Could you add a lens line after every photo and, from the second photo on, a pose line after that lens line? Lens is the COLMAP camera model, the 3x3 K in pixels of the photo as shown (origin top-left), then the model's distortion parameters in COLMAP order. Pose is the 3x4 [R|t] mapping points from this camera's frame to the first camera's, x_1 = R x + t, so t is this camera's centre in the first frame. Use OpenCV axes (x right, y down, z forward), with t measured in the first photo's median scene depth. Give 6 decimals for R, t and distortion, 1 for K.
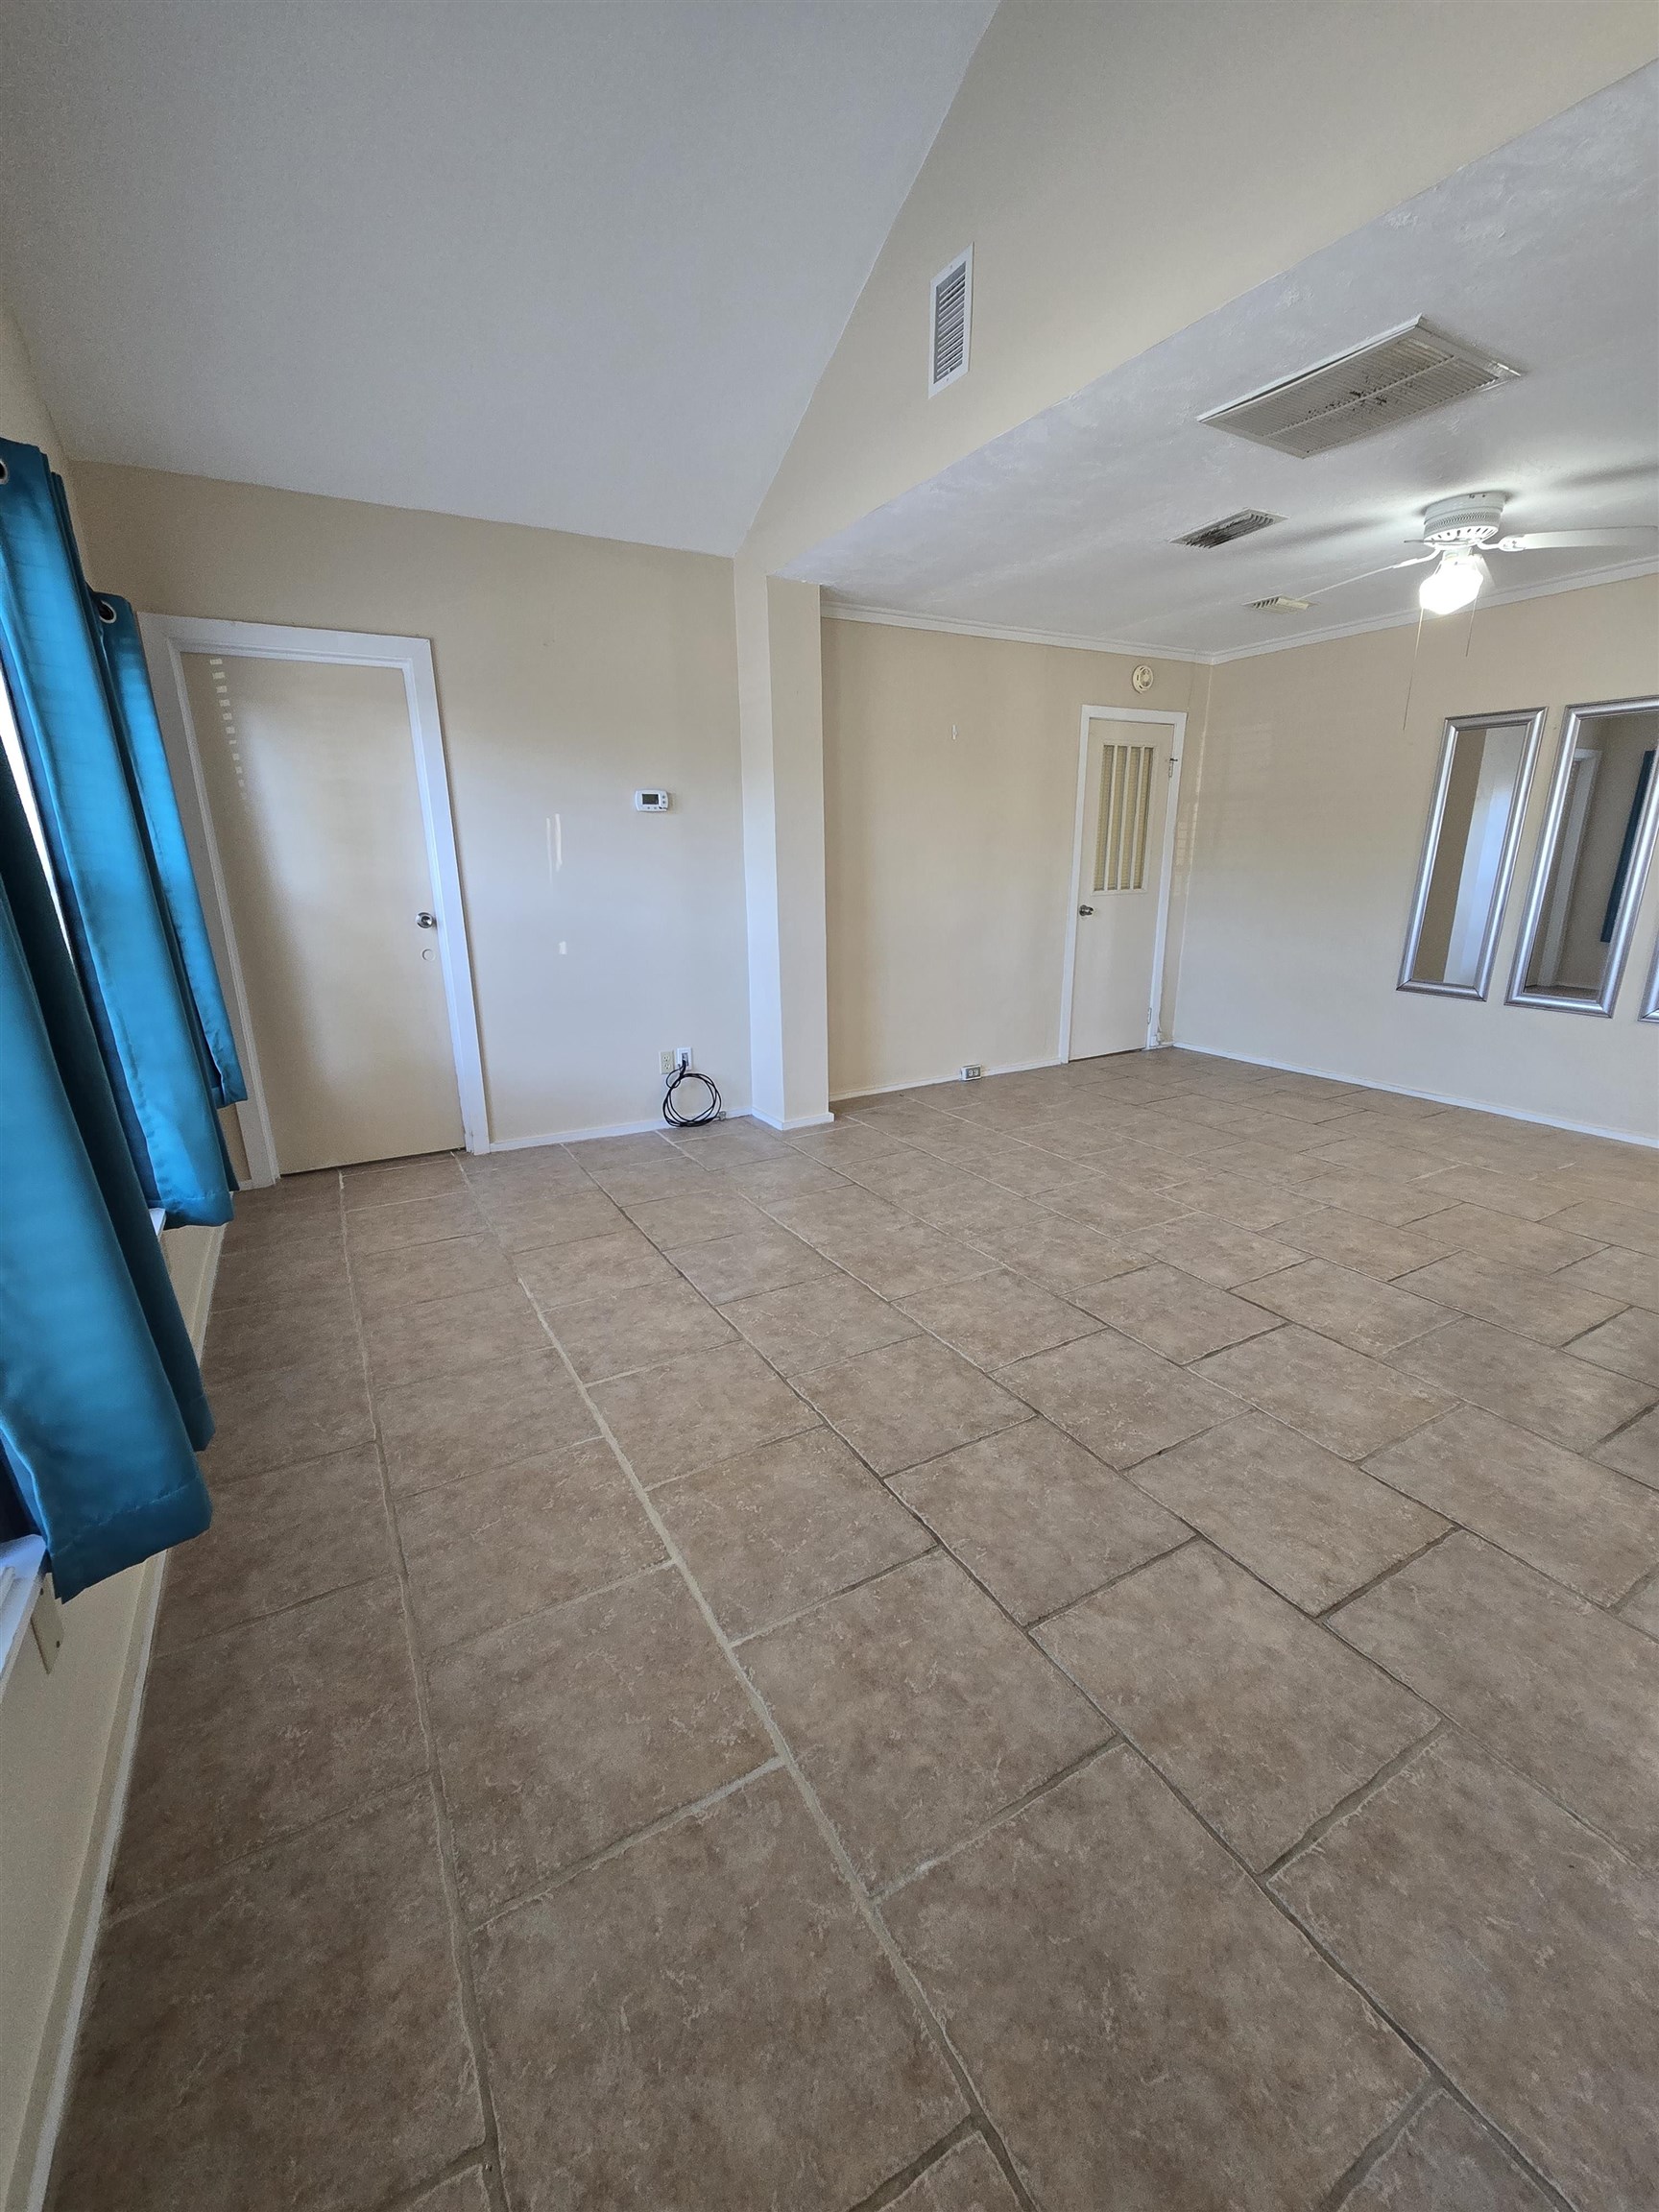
lens RADIAL K [[910.3, 0, 831.1], [0, 910.3, 1119.2], [0, 0, 1]] dist [-0.002021, 0.001618]
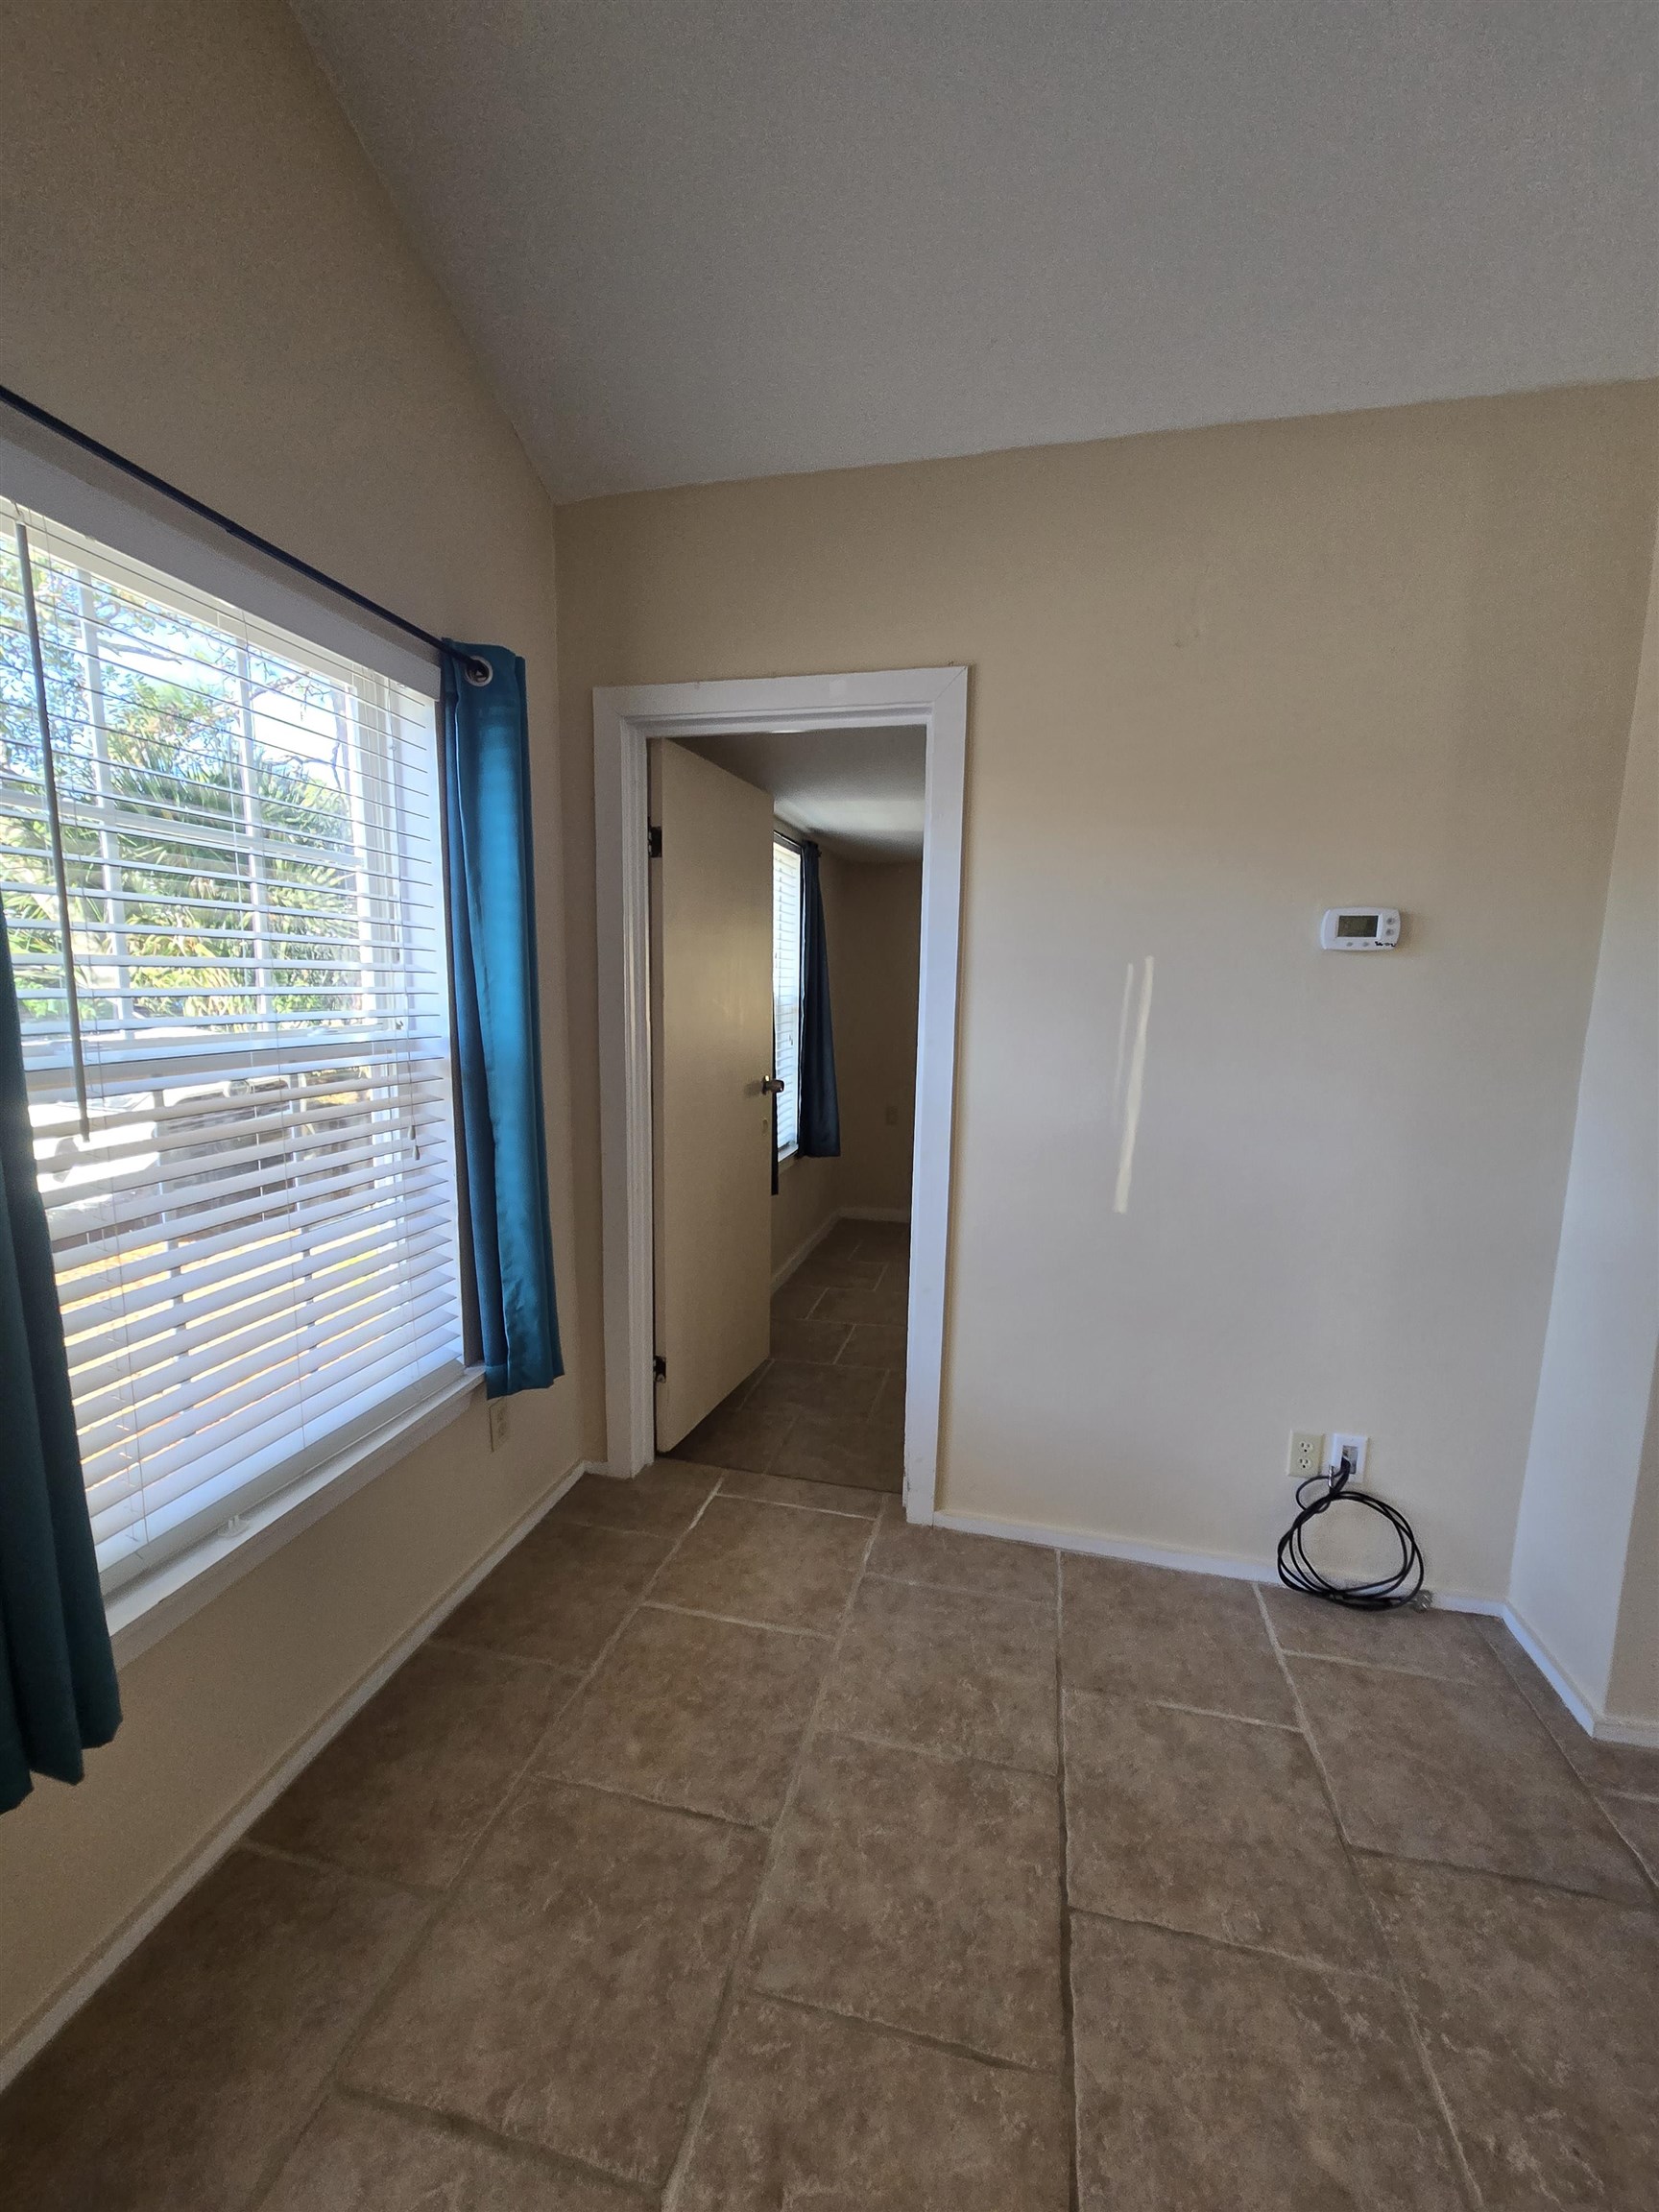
lens RADIAL K [[910.3, 0, 833.8], [0, 910.3, 1113.3], [0, 0, 1]] dist [-0.002021, 0.001618]
pose [[0.736453, 0.120474, -0.665674, -0.075664], [-0.214703, 0.974765, -0.061117, -0.177523], [0.641513, 0.187932, 0.743735, 0.515935]]
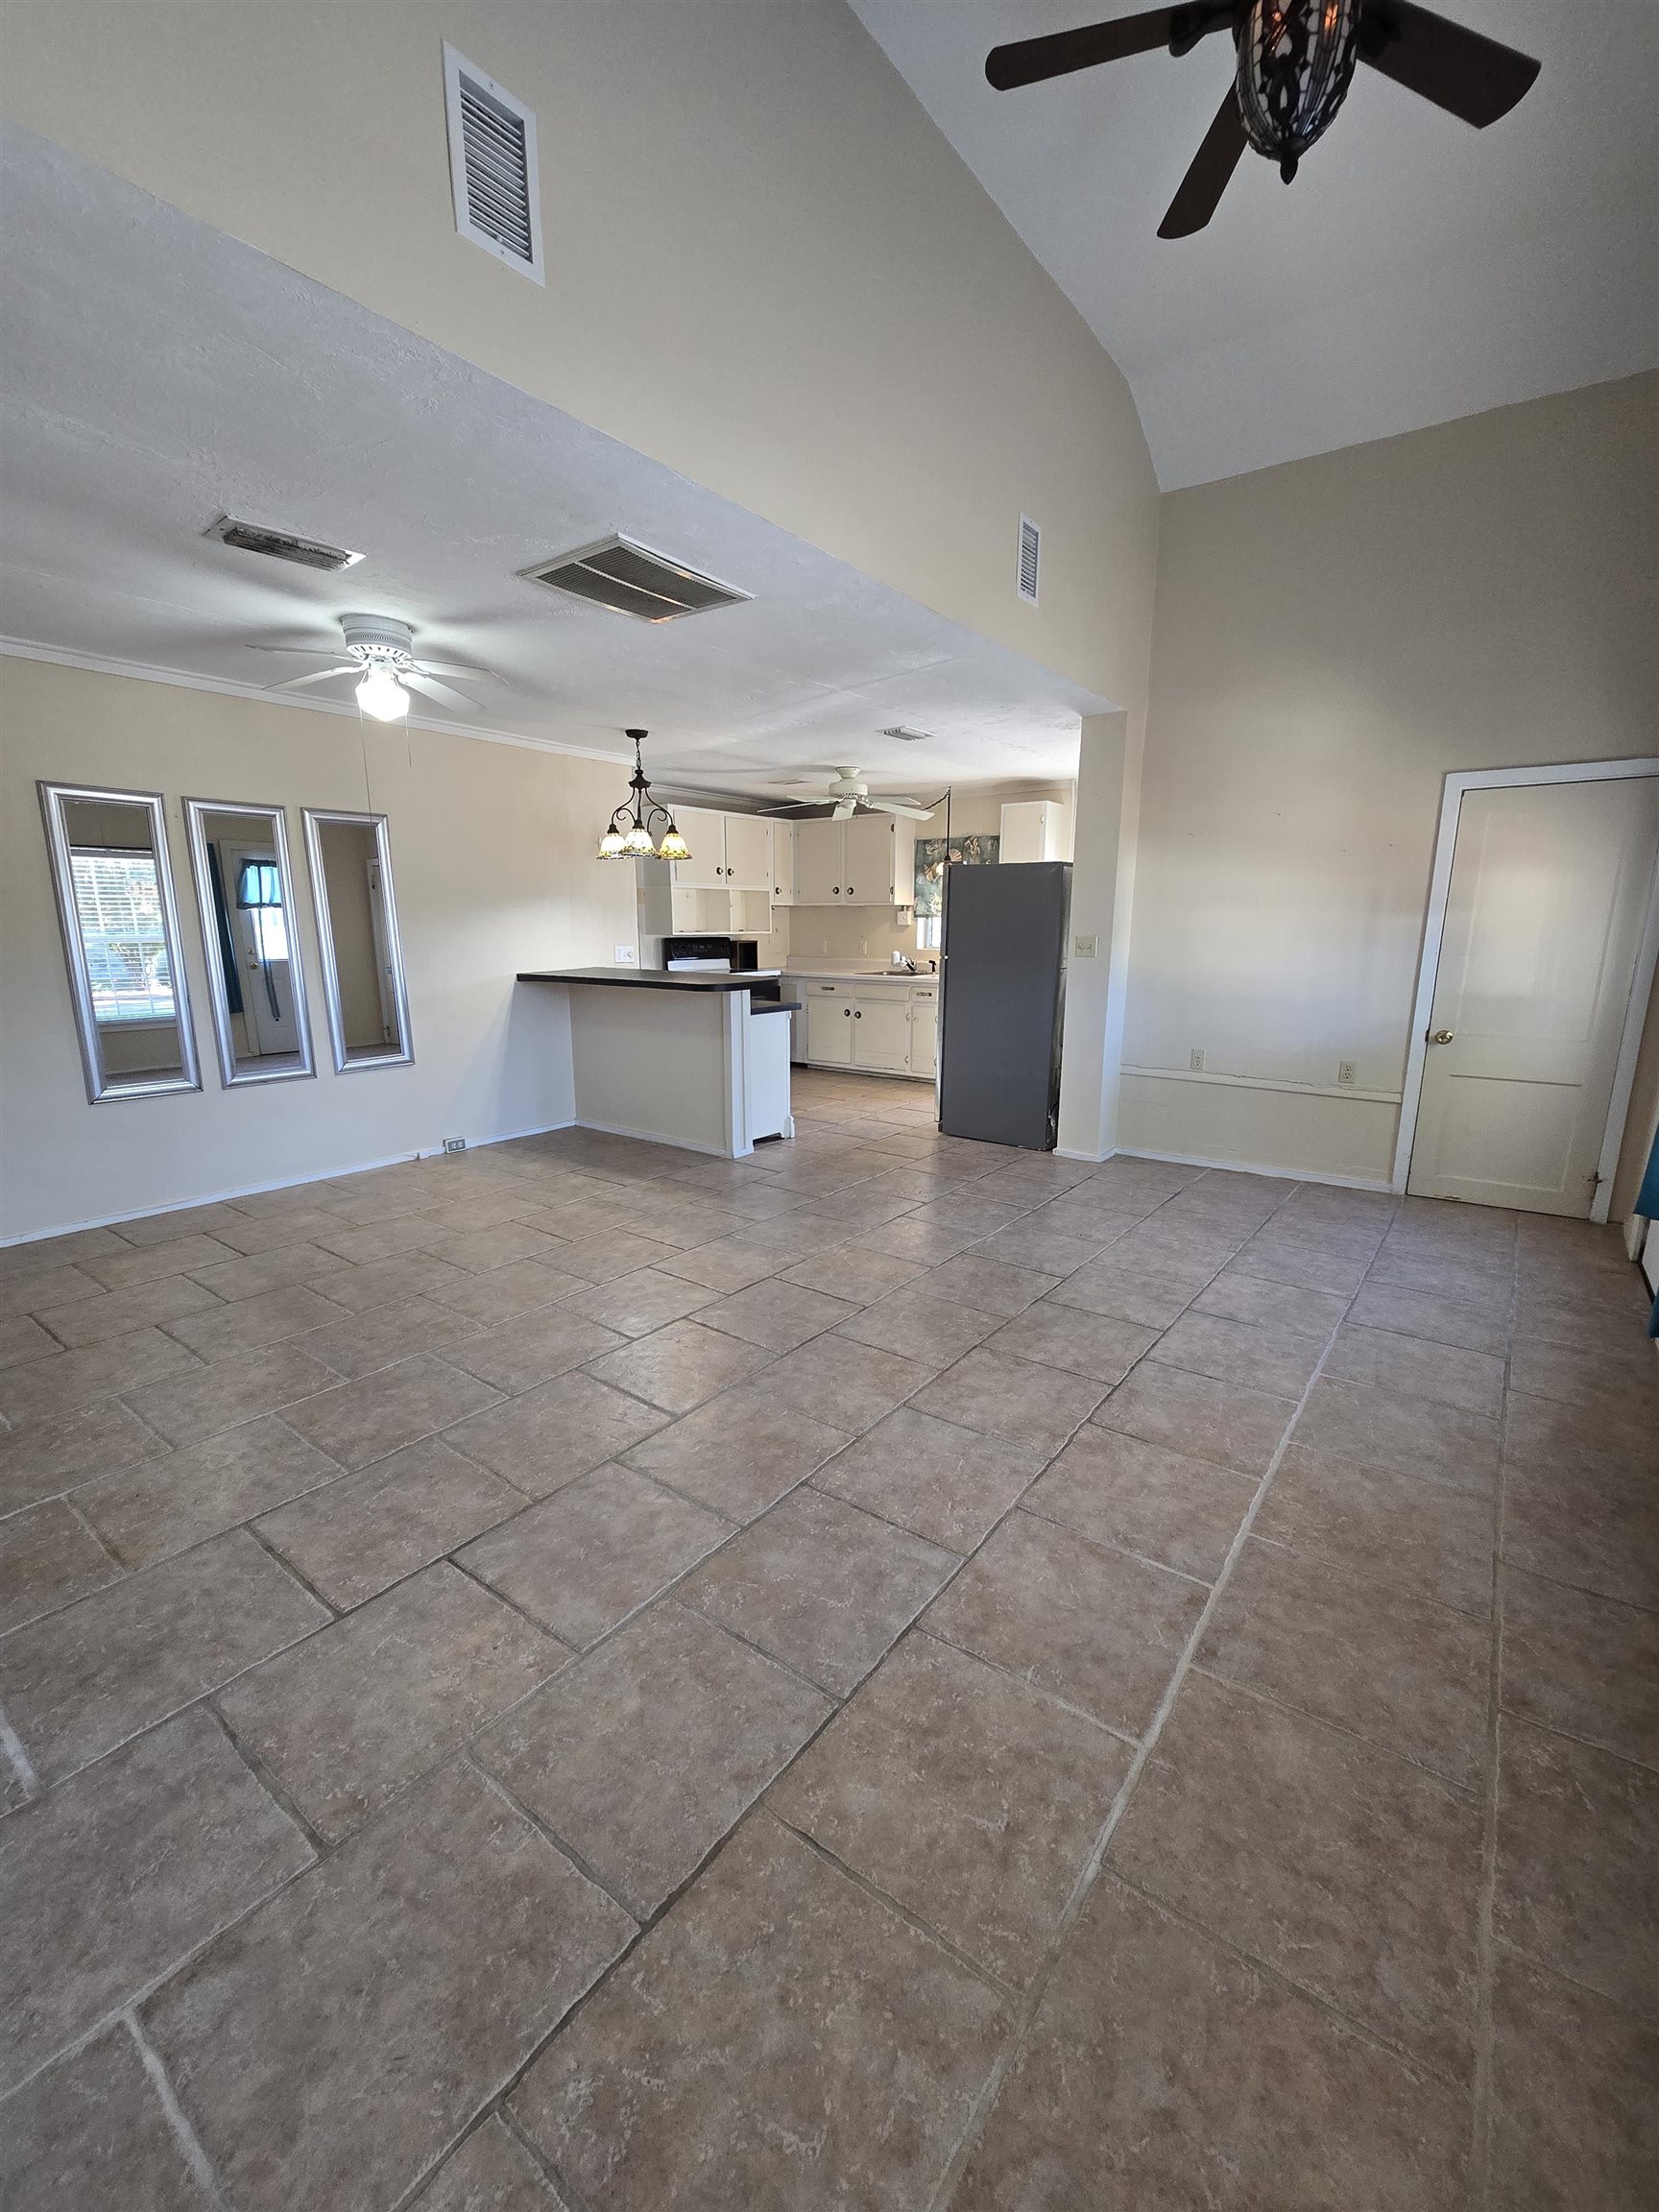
lens RADIAL K [[910.3, 0, 836.6], [0, 910.3, 1117.6], [0, 0, 1]] dist [-0.002021, 0.001618]
pose [[-0.400215, -0.183801, 0.897800, -0.473395], [0.261176, 0.916176, 0.303988, -0.254824], [-0.878416, 0.356144, -0.318663, 0.844043]]
